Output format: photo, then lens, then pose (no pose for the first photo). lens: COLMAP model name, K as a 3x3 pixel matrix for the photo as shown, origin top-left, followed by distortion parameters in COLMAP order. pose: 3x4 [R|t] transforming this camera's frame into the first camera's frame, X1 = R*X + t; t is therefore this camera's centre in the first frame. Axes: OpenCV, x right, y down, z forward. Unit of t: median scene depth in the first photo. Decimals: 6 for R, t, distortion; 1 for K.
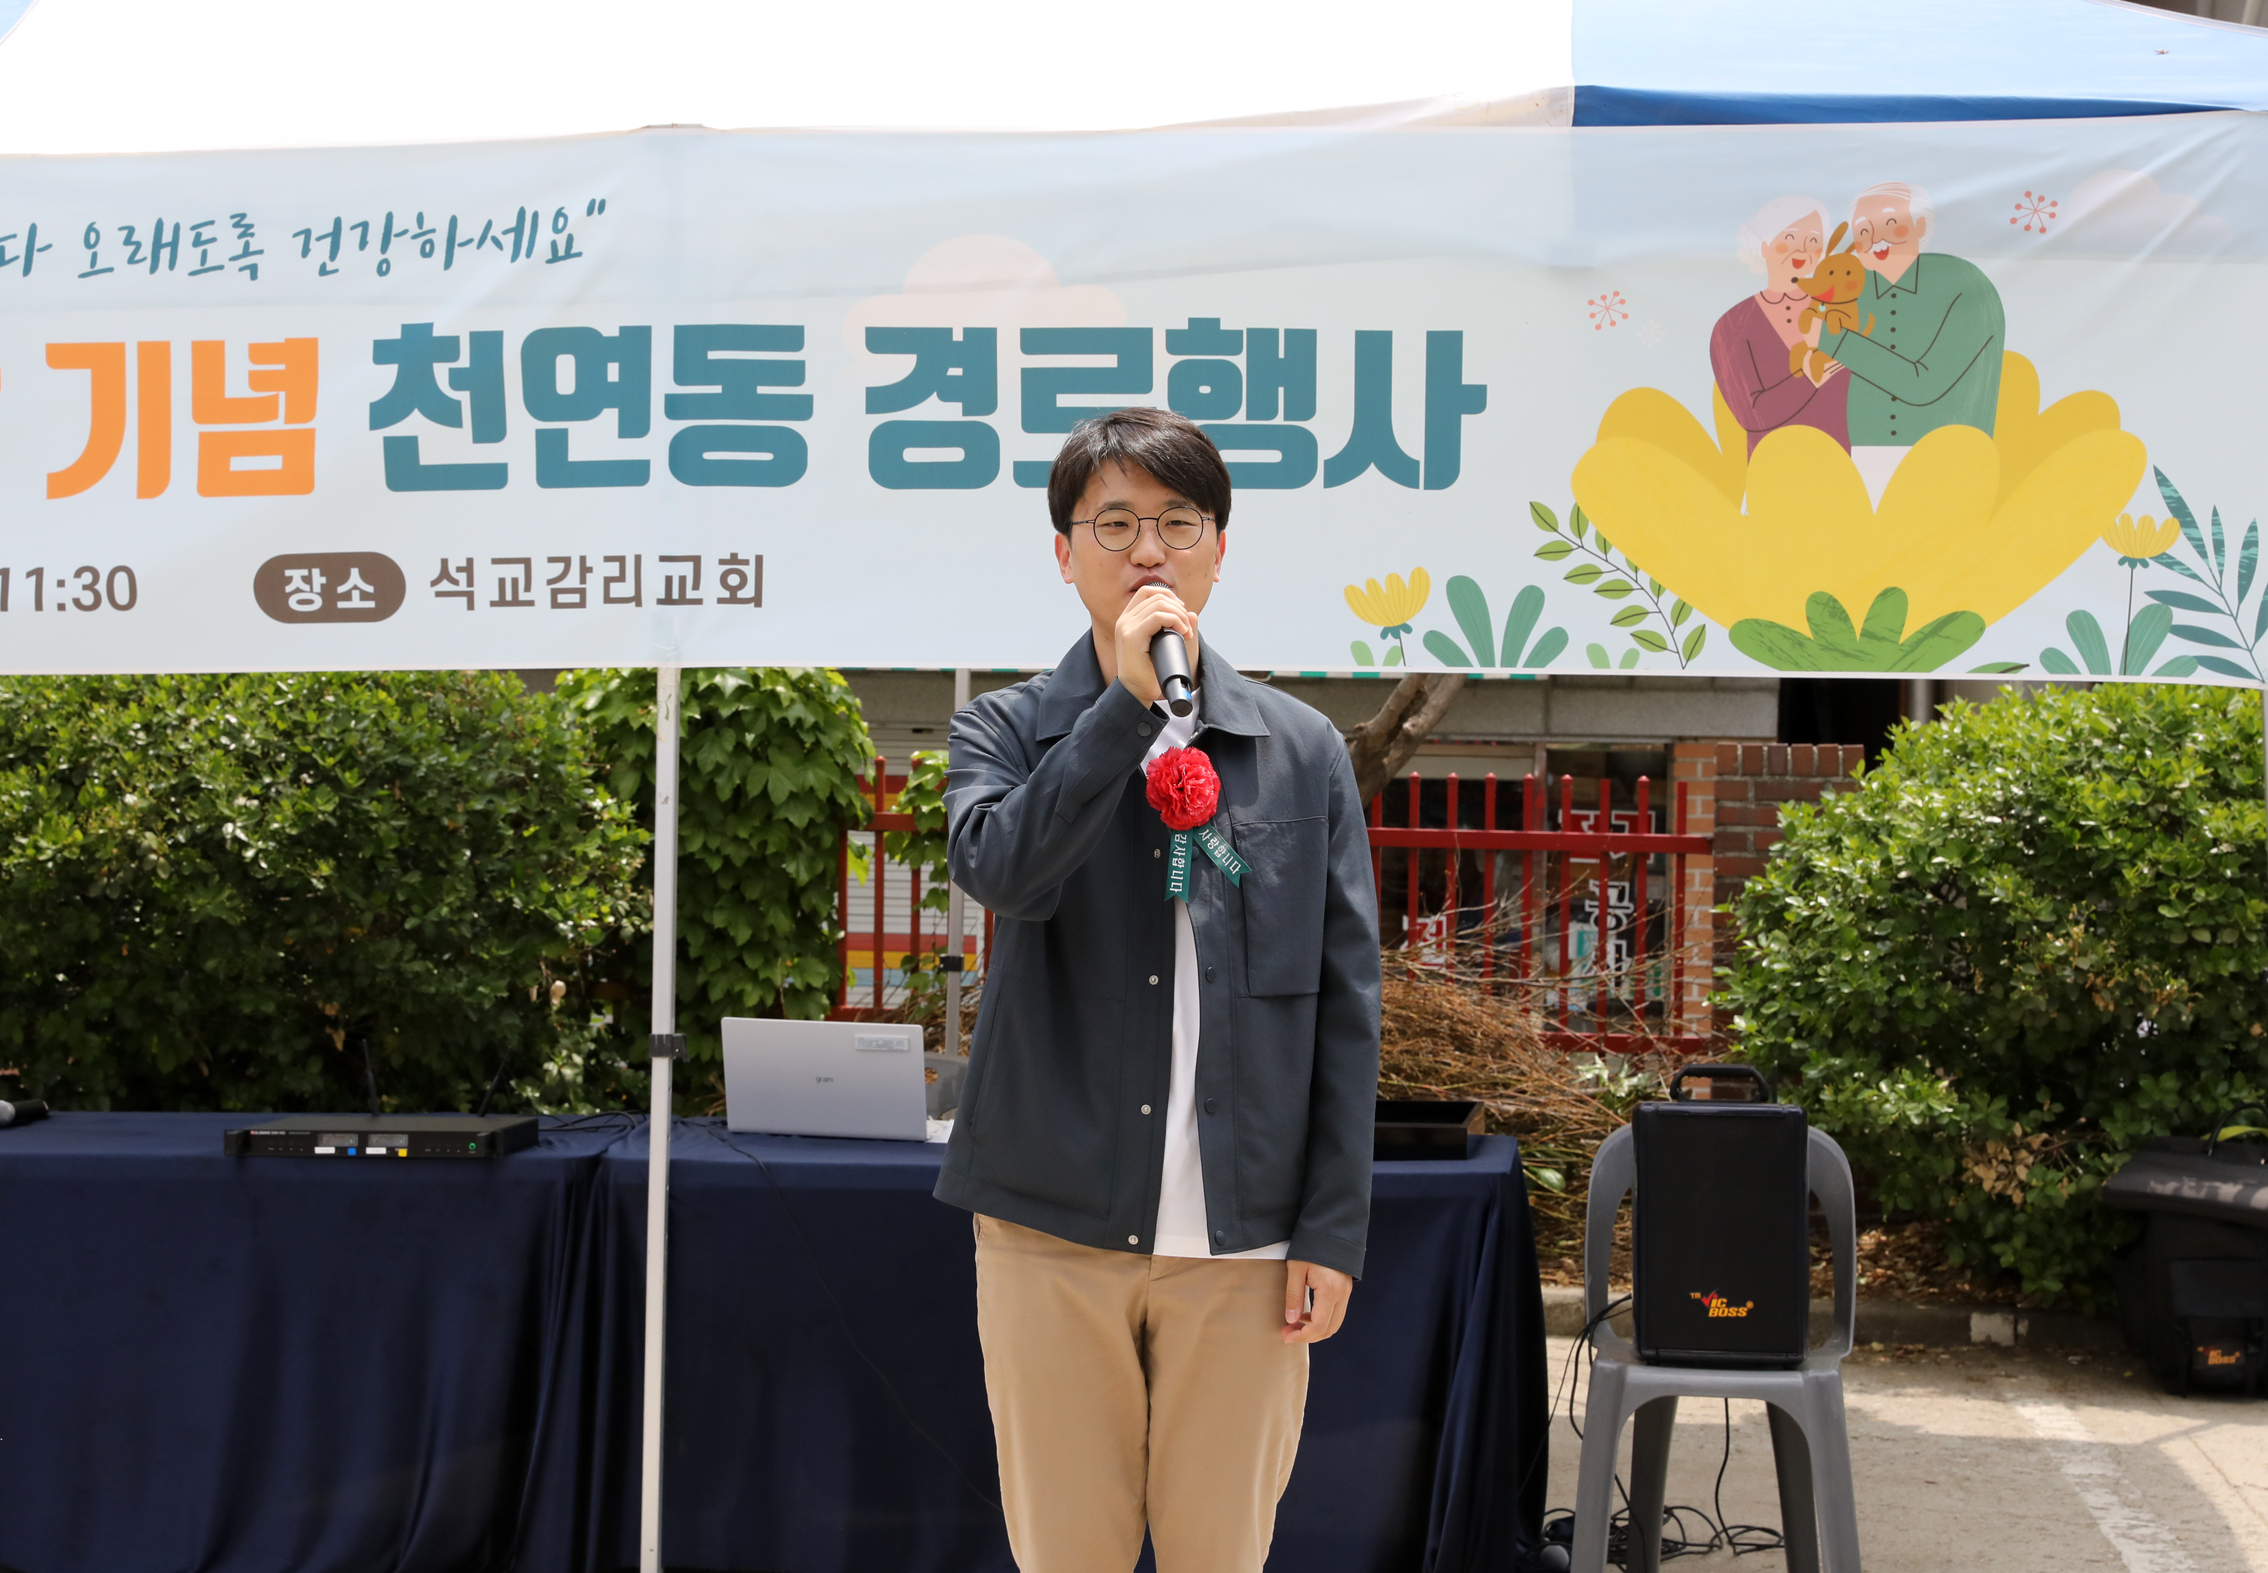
lens RADIAL K [[4092.5, 0, 1039.2], [0, 4092.5, 759.9], [0, 0, 1]] dist [0.090322, 0.000000]
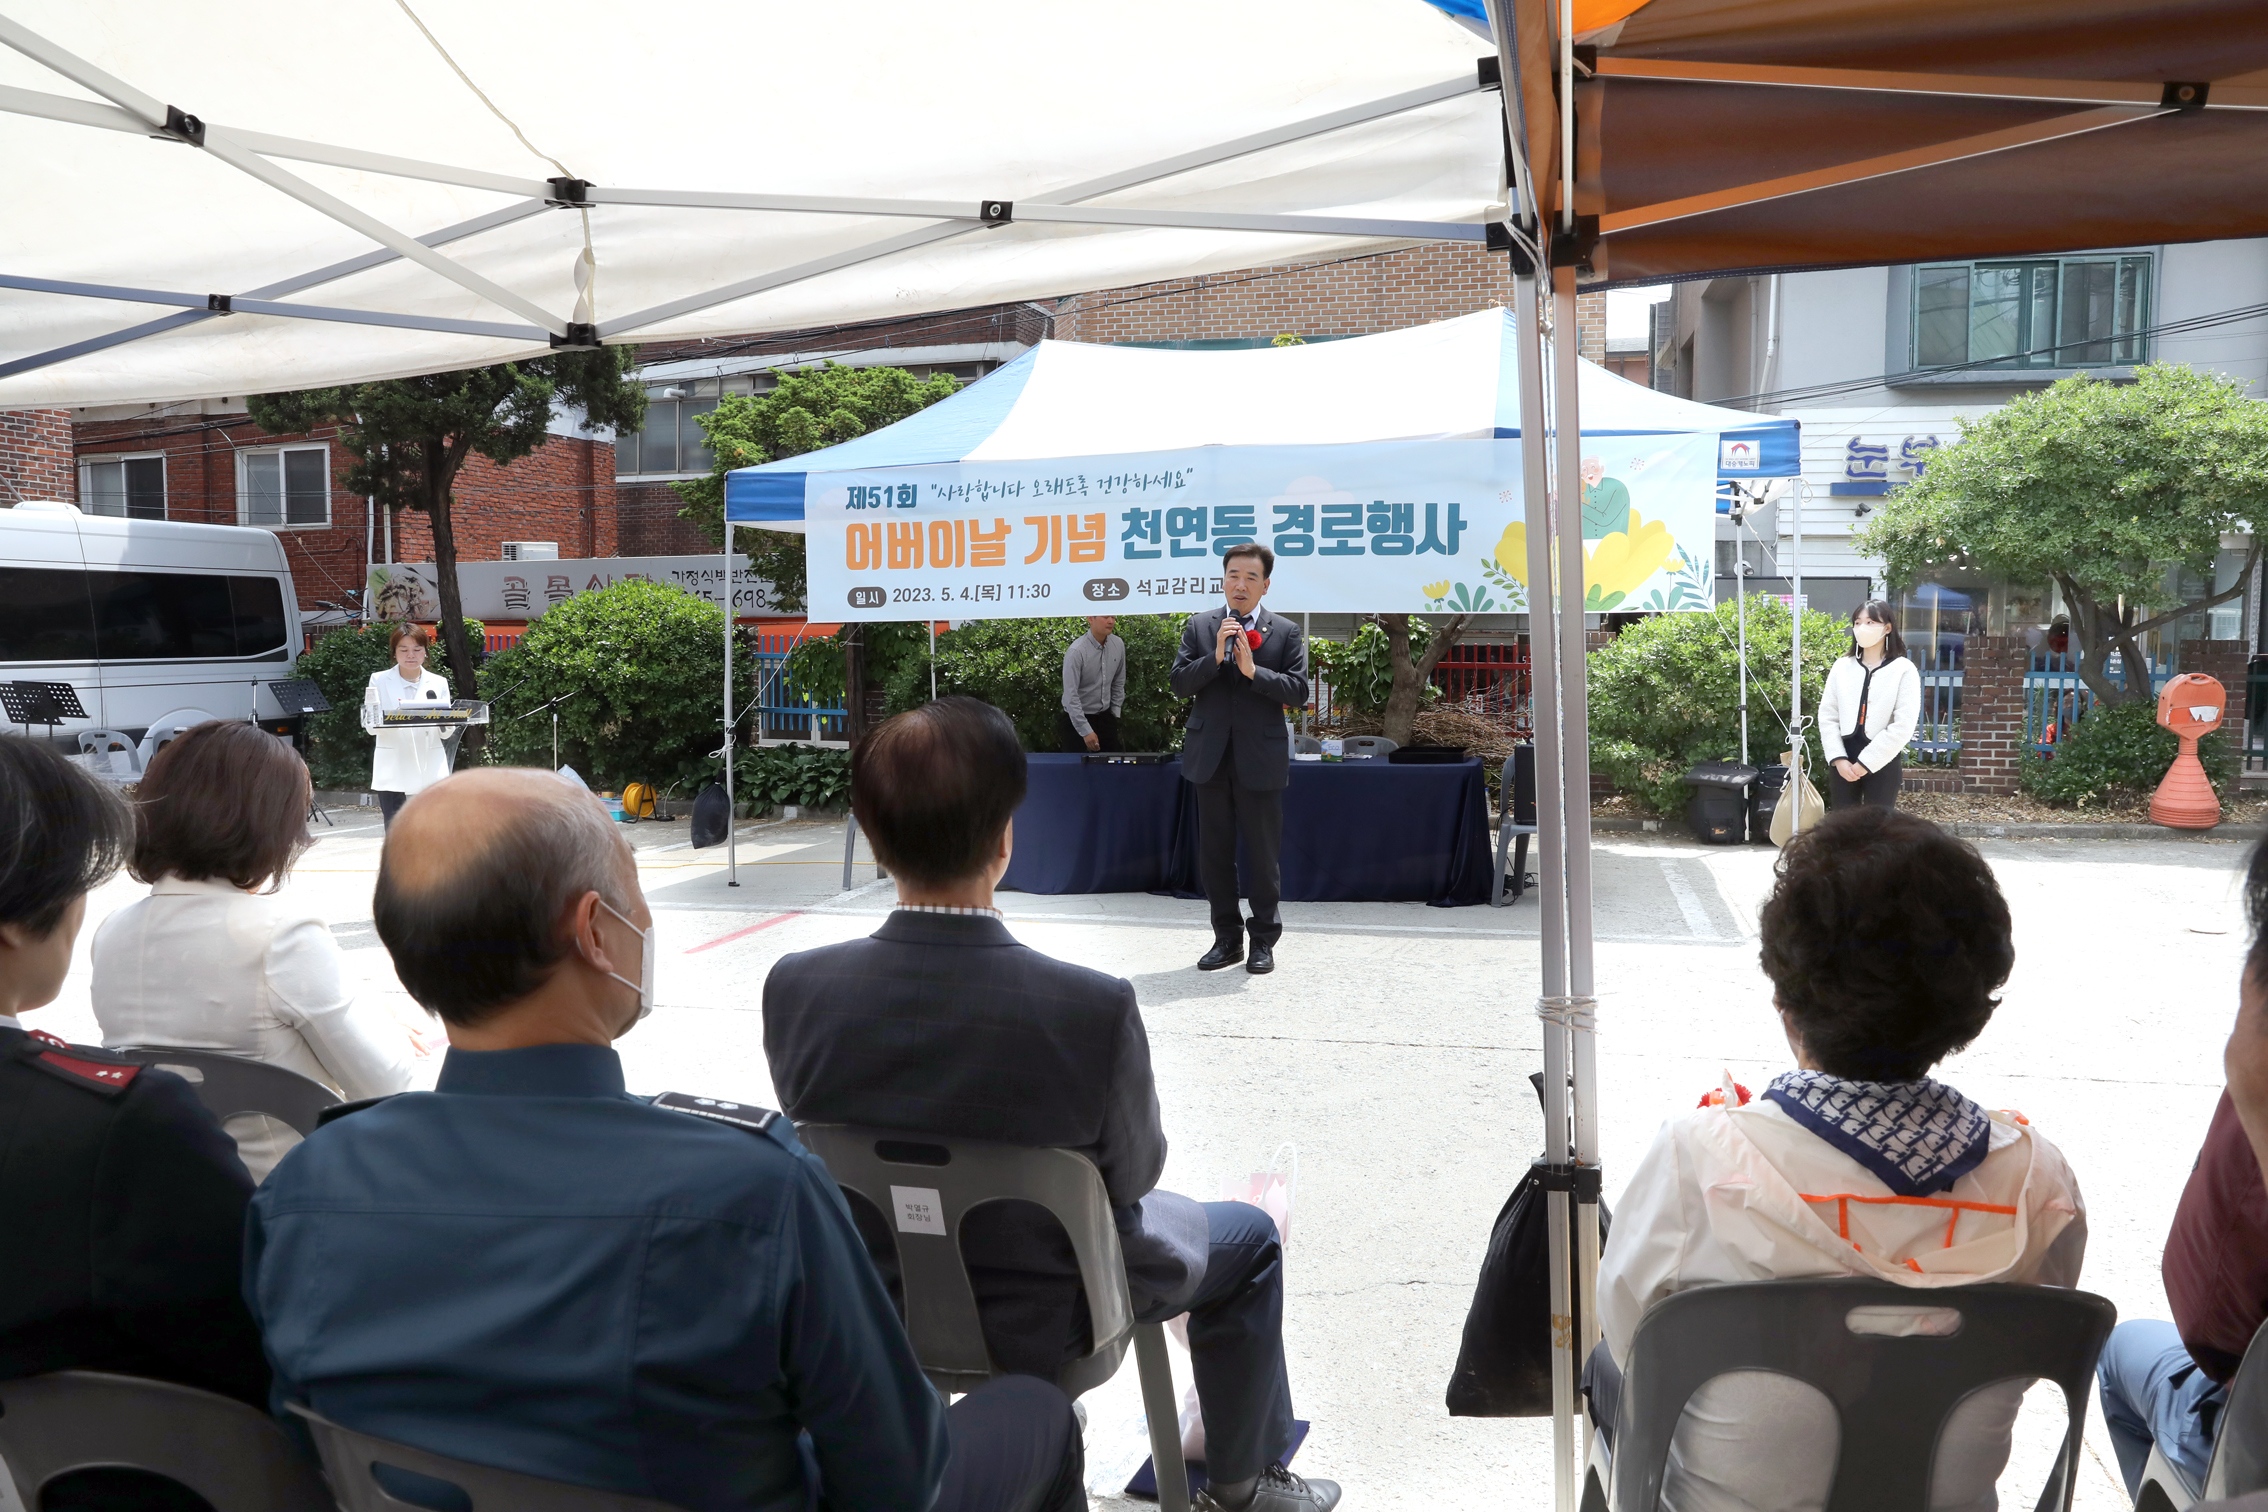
lens RADIAL K [[1591.1, 0, 1152.6], [0, 1591.1, 769.9], [0, 0, 1]] dist [-0.087740, 0.032062]
pose [[0.992895, -0.004981, -0.118888, 0.010475], [0.014395, 0.996813, 0.078463, 0.001940], [0.118118, -0.079617, 0.989803, -0.252860]]
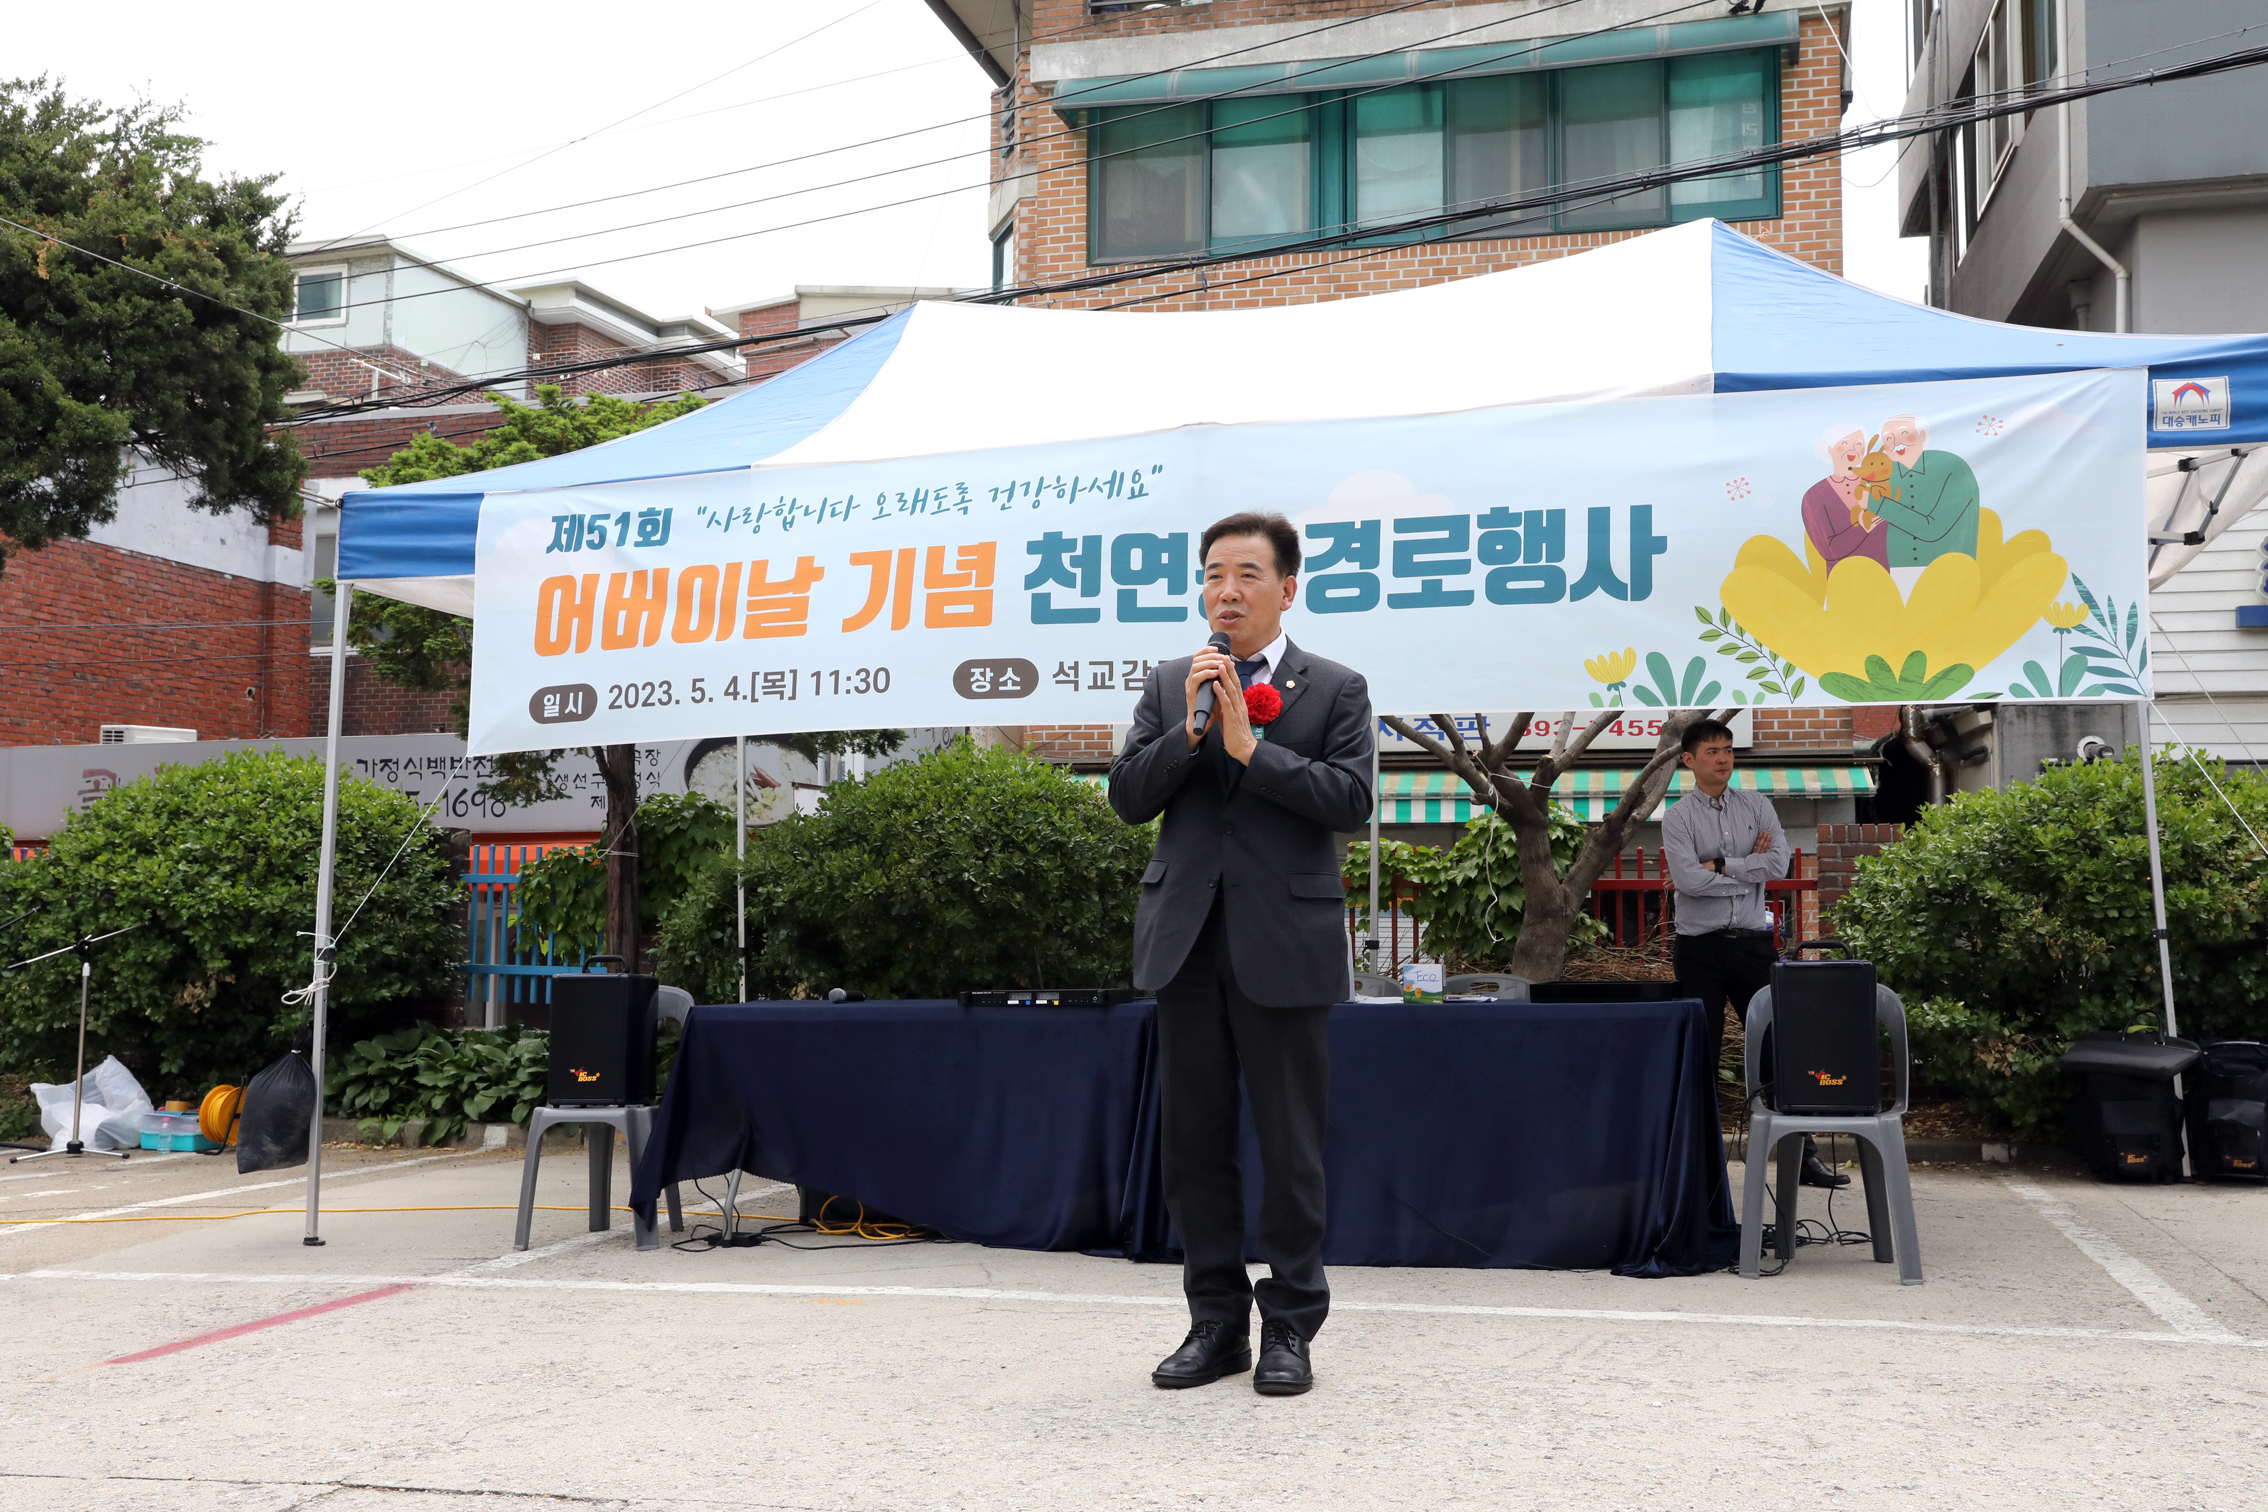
lens RADIAL K [[2256.0, 0, 1165.3], [0, 2256.0, 784.8], [0, 0, 1]] dist [0.003593, 0.000000]
pose [[0.992685, -0.021885, -0.118729, 0.010126], [0.012896, 0.997028, -0.075953, 0.075439], [0.120039, 0.073866, 0.990017, 0.046761]]
